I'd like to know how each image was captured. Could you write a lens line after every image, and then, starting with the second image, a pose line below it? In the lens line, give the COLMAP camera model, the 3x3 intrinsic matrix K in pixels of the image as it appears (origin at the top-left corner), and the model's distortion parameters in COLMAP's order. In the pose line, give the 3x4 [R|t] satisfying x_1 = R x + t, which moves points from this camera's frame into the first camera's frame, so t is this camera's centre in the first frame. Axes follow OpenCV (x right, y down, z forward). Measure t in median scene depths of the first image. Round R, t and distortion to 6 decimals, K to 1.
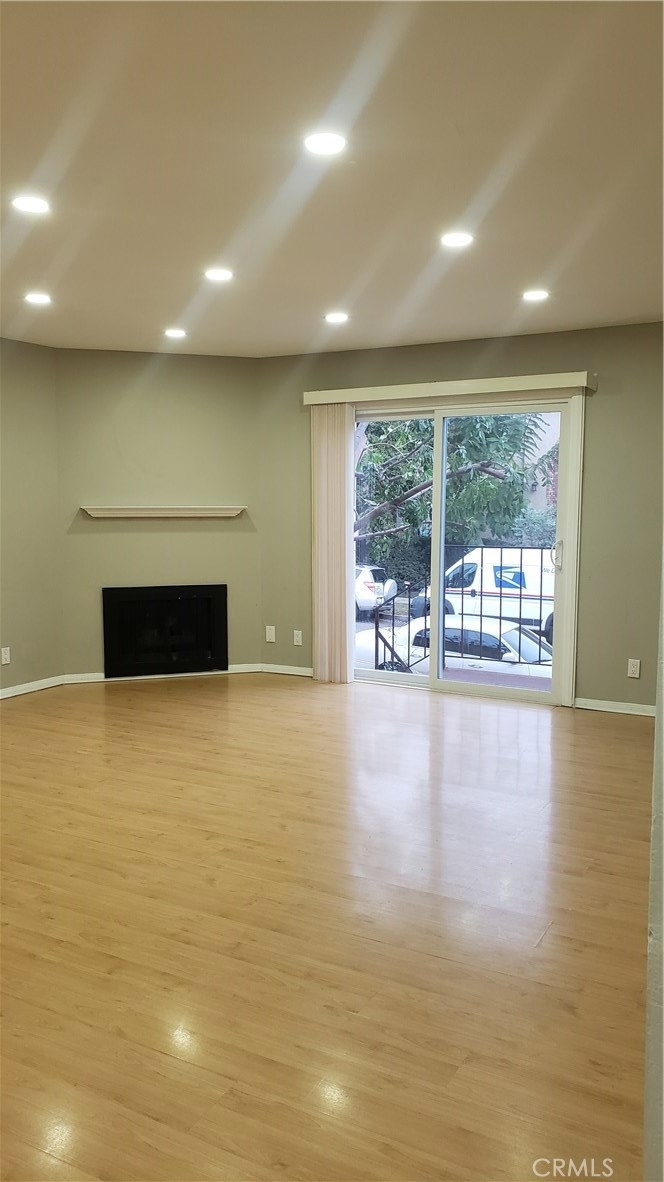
lens RADIAL K [[916.7, 0, 332.0], [0, 916.7, 591.0], [0, 0, 1]] dist [0.212899, -0.679452]
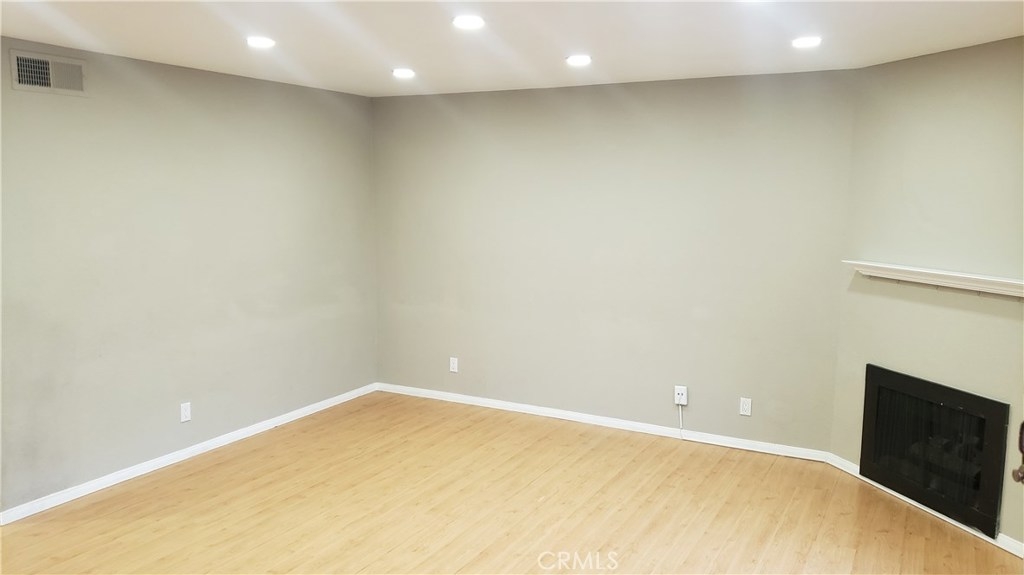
lens RADIAL K [[782.1, 0, 512.0], [0, 782.1, 287.5], [0, 0, 1]] dist [-0.003423, 0.000016]
pose [[-0.006711, 0.125003, -0.992134, 0.407932], [-0.106364, 0.986438, 0.125005, -0.118162], [0.994305, 0.106366, 0.006675, 0.679603]]
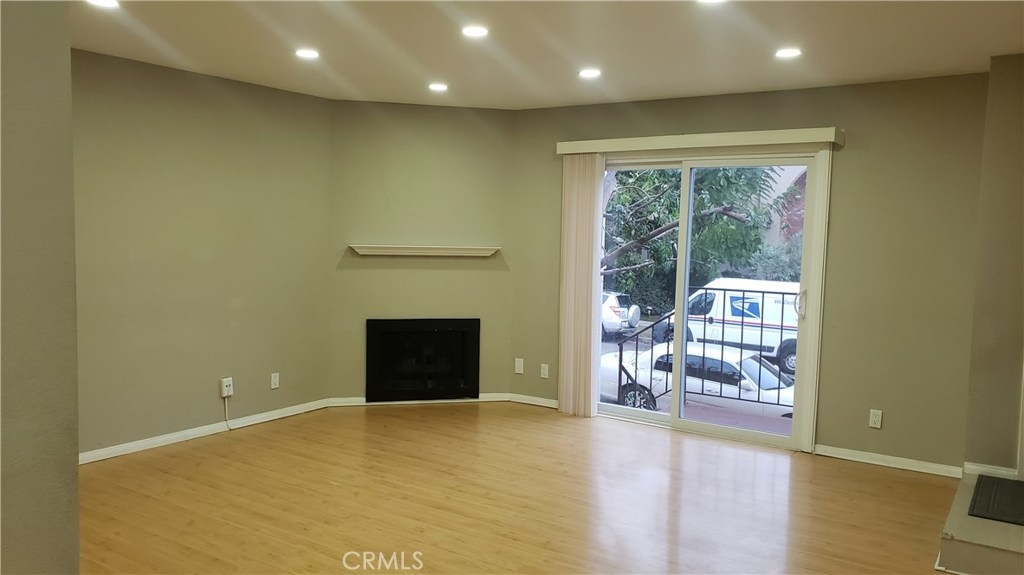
lens RADIAL K [[794.2, 0, 512.0], [0, 794.2, 287.5], [0, 0, 1]] dist [0.212899, -0.679452]
pose [[0.995607, 0.029698, -0.088801, 0.004236], [-0.031859, 0.999227, -0.023014, -0.024042], [0.088048, 0.025742, 0.995784, 0.078654]]
